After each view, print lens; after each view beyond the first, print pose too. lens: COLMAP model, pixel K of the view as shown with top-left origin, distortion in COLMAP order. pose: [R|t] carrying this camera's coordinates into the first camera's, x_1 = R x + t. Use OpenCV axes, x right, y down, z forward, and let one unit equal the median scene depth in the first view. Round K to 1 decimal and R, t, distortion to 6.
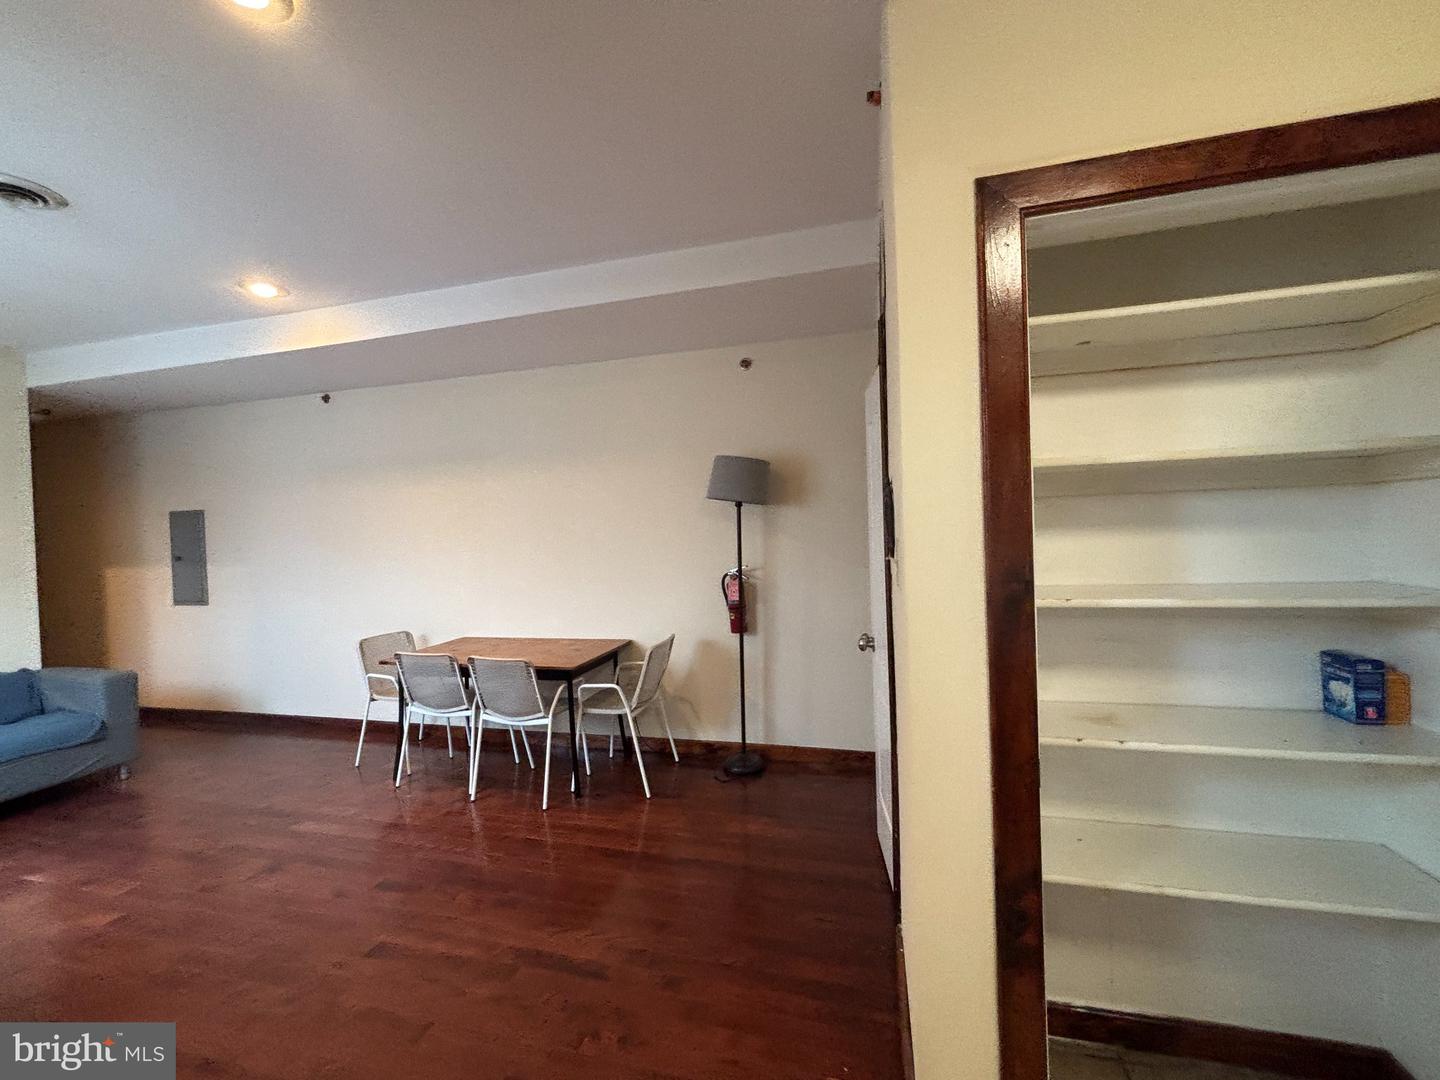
lens RADIAL K [[576.3, 0, 719.6], [0, 576.3, 537.4], [0, 0, 1]] dist [-0.001742, -0.000136]
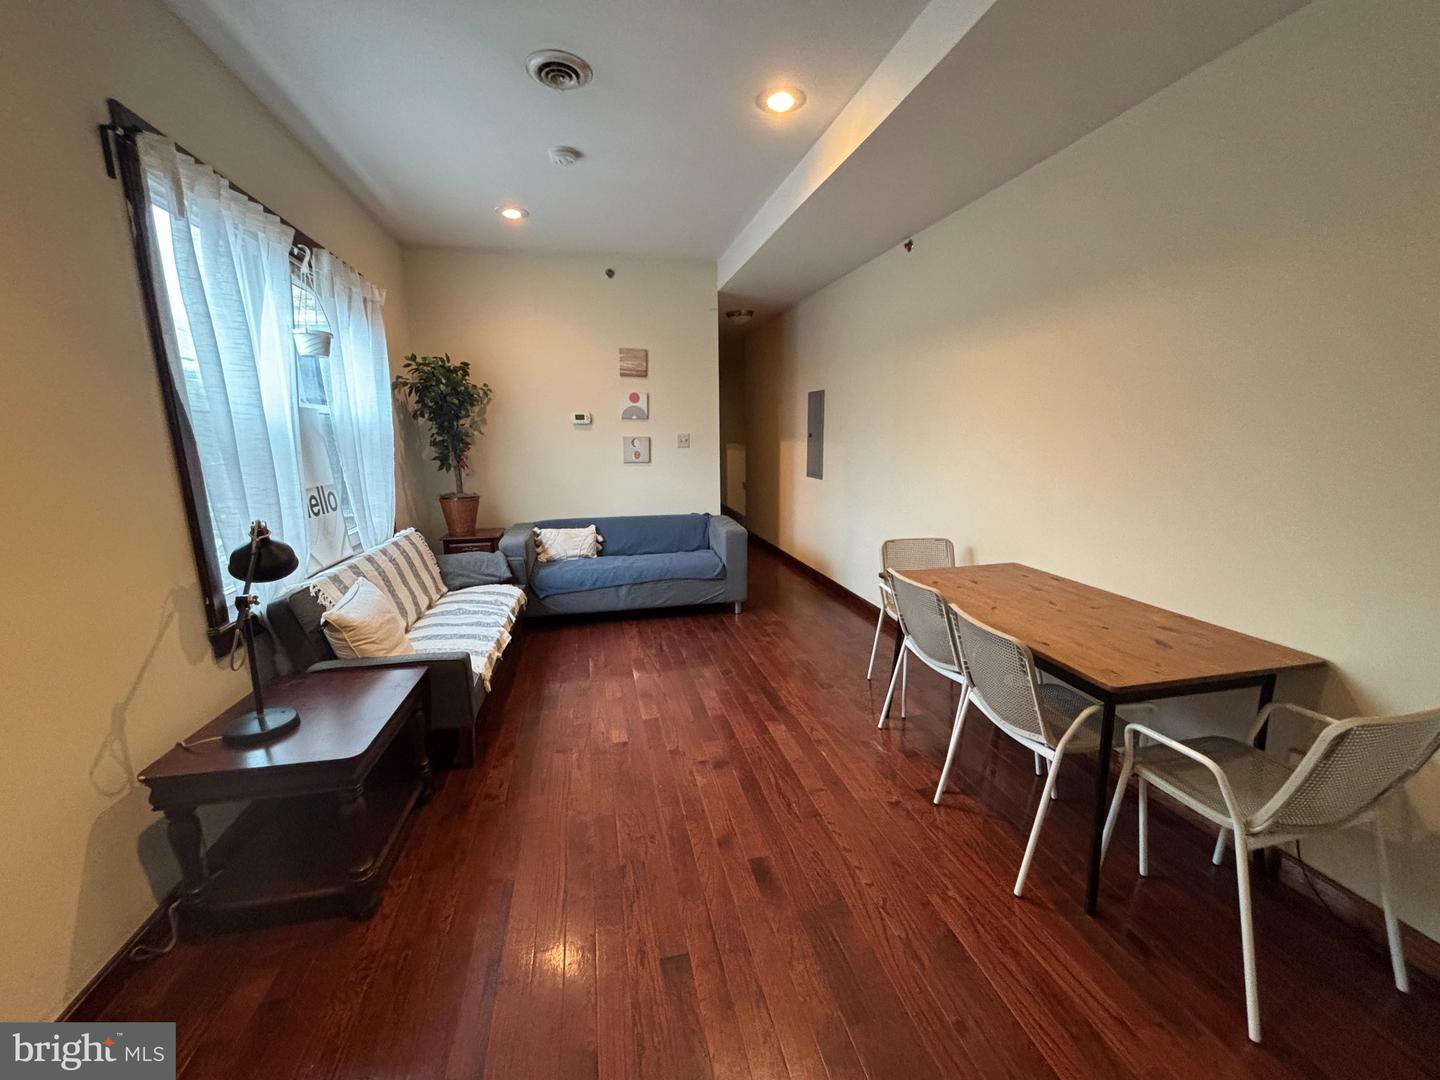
lens RADIAL K [[579.6, 0, 720.0], [0, 579.6, 540.0], [0, 0, 1]] dist [-0.004349, -0.000198]
pose [[0.459078, 0.191326, -0.867549, -0.004532], [-0.017317, 0.978276, 0.206582, 0.008388], [0.888227, -0.079813, 0.452418, 0.461286]]
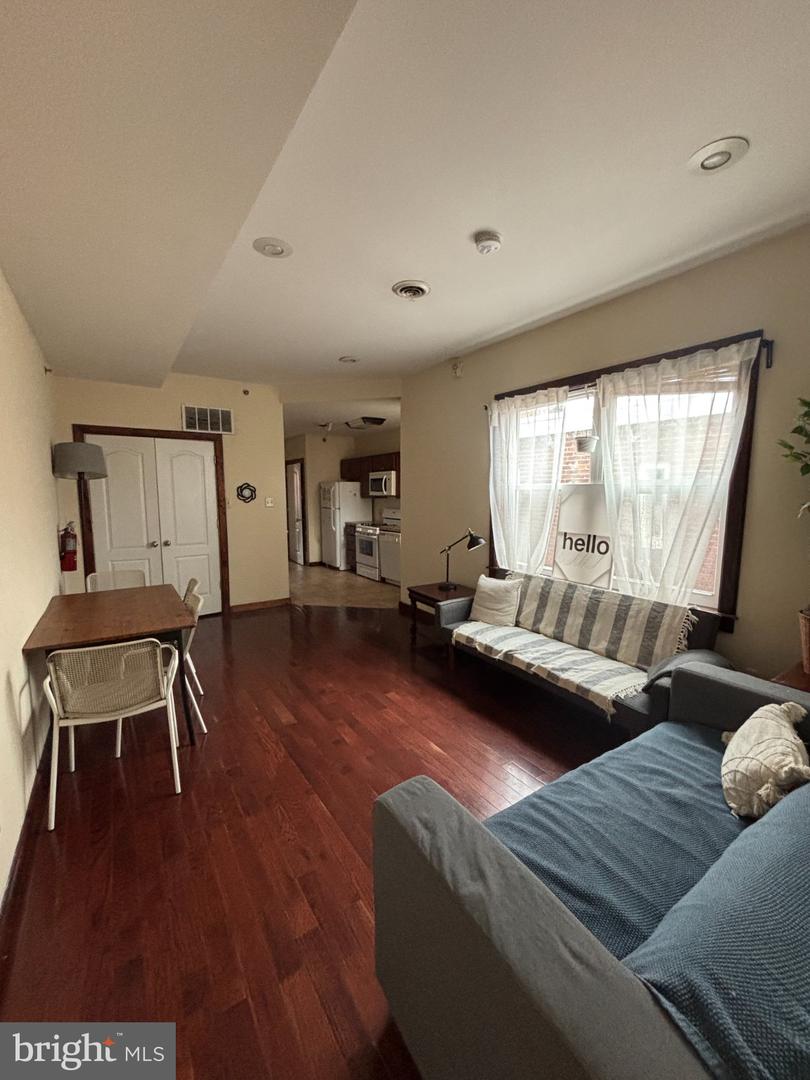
lens RADIAL K [[432.2, 0, 392.8], [0, 432.2, 537.8], [0, 0, 1]] dist [-0.001742, -0.000136]
pose [[-0.734865, -0.046035, 0.676650, -1.355380], [0.029146, 0.994628, 0.099321, 0.014643], [-0.677587, 0.092709, -0.729576, 1.341712]]
